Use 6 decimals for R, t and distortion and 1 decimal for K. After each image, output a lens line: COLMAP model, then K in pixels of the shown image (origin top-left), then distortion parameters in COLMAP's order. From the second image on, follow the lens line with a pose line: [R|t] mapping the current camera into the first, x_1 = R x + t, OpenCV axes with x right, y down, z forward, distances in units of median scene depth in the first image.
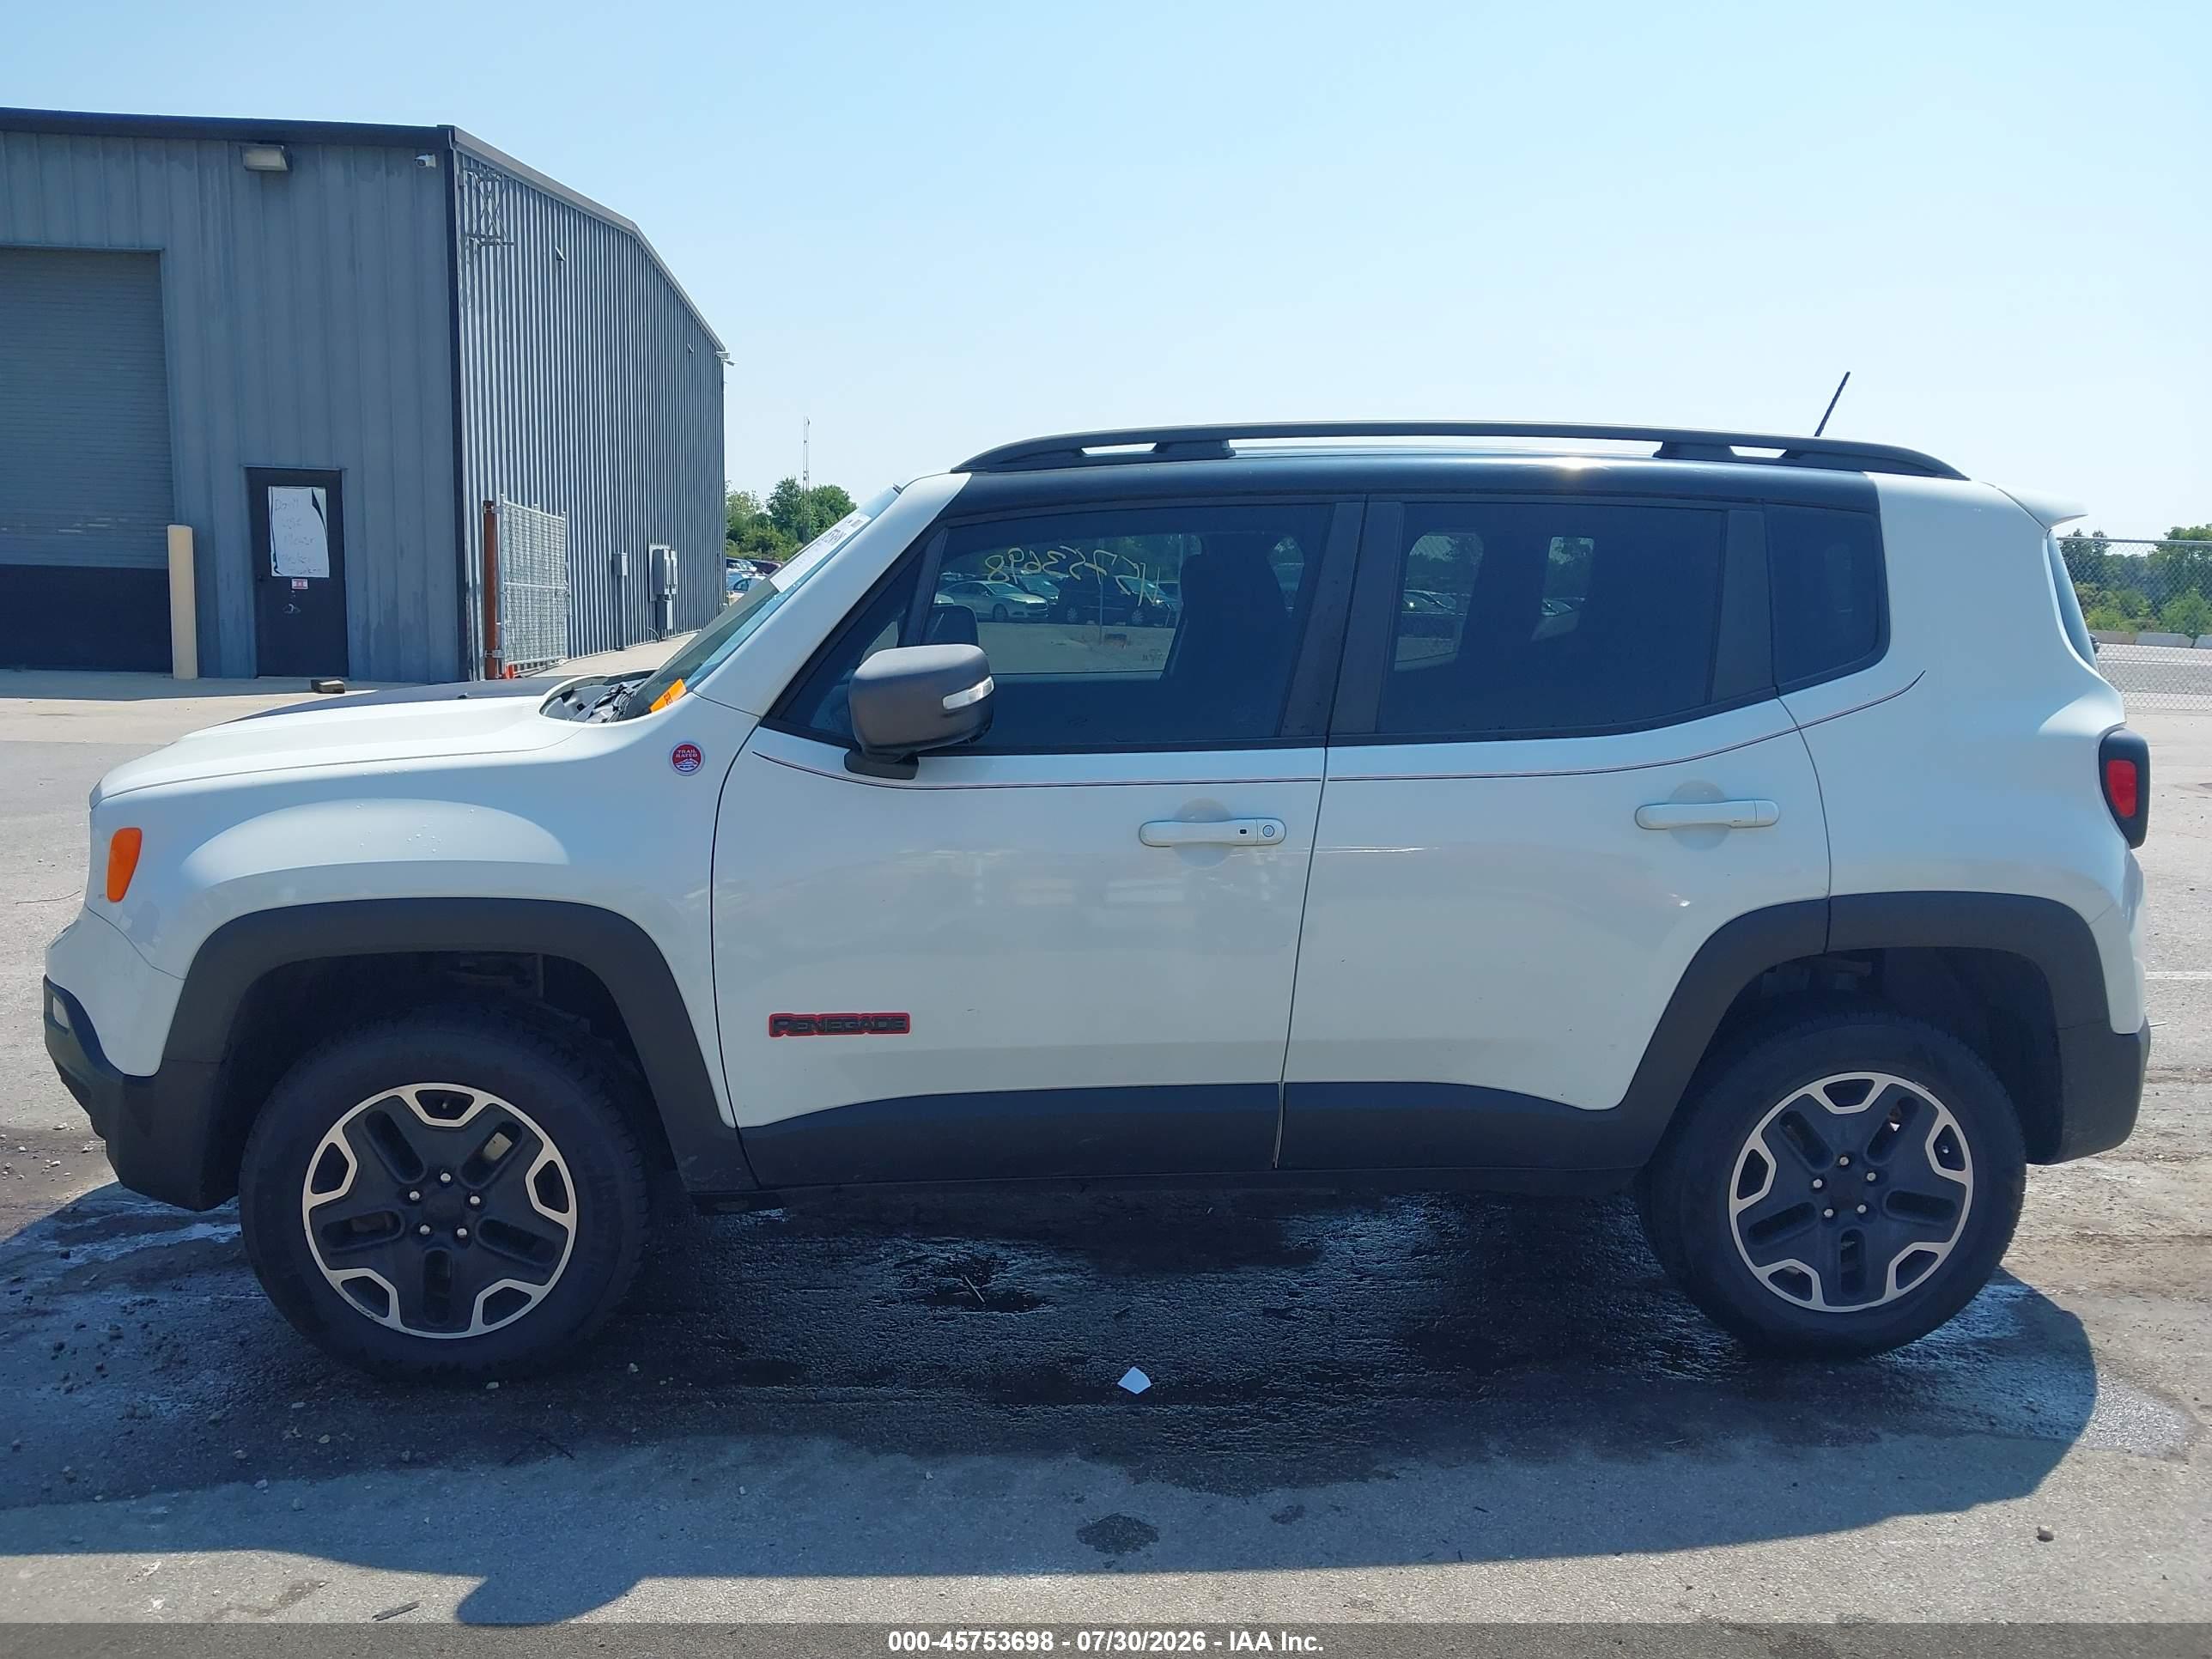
lens RADIAL K [[1745.8, 0, 1106.0], [0, 1745.8, 829.5], [0, 0, 1]] dist [0.035663, -0.068135]
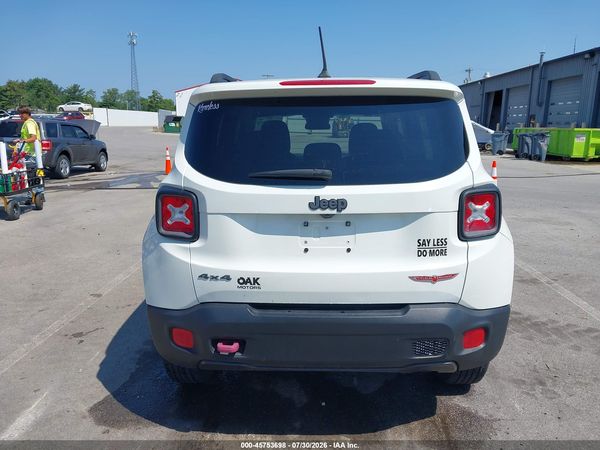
lens RADIAL K [[470.3, 0, 297.1], [0, 470.3, 225.3], [0, 0, 1]] dist [0.055369, -0.079935]
pose [[-0.113151, 0.177290, -0.977632, 1.333408], [-0.152496, 0.969194, 0.193410, -0.174576], [0.981805, 0.170969, -0.082630, 1.380128]]
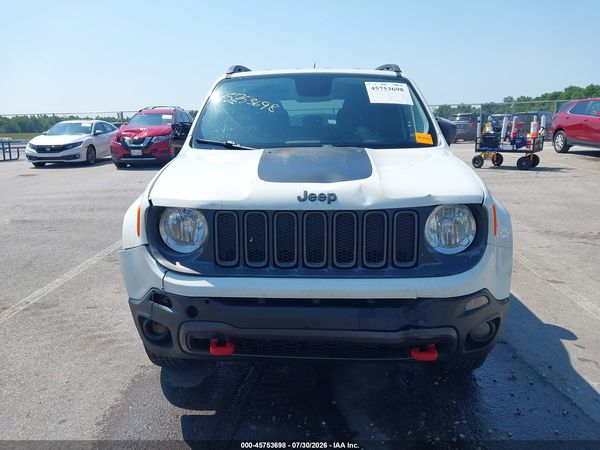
lens RADIAL K [[470.3, 0, 297.1], [0, 470.3, 225.3], [0, 0, 1]] dist [0.055369, -0.079935]
pose [[0.117055, -0.238166, 0.964145, -1.238925], [0.171339, 0.961104, 0.216613, -0.160112], [-0.978234, 0.139840, 0.153309, 1.188045]]
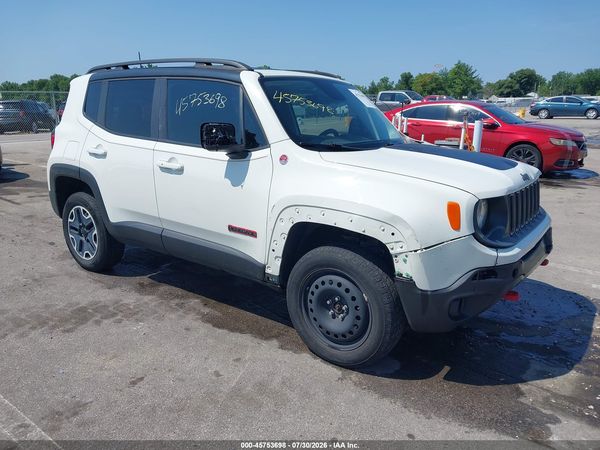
lens RADIAL K [[470.3, 0, 297.1], [0, 470.3, 225.3], [0, 0, 1]] dist [0.055369, -0.079935]
pose [[-0.751819, -0.189747, 0.631478, -0.912185], [0.074080, 0.927329, 0.366841, -0.345964], [-0.655195, 0.322577, -0.683127, 2.195022]]
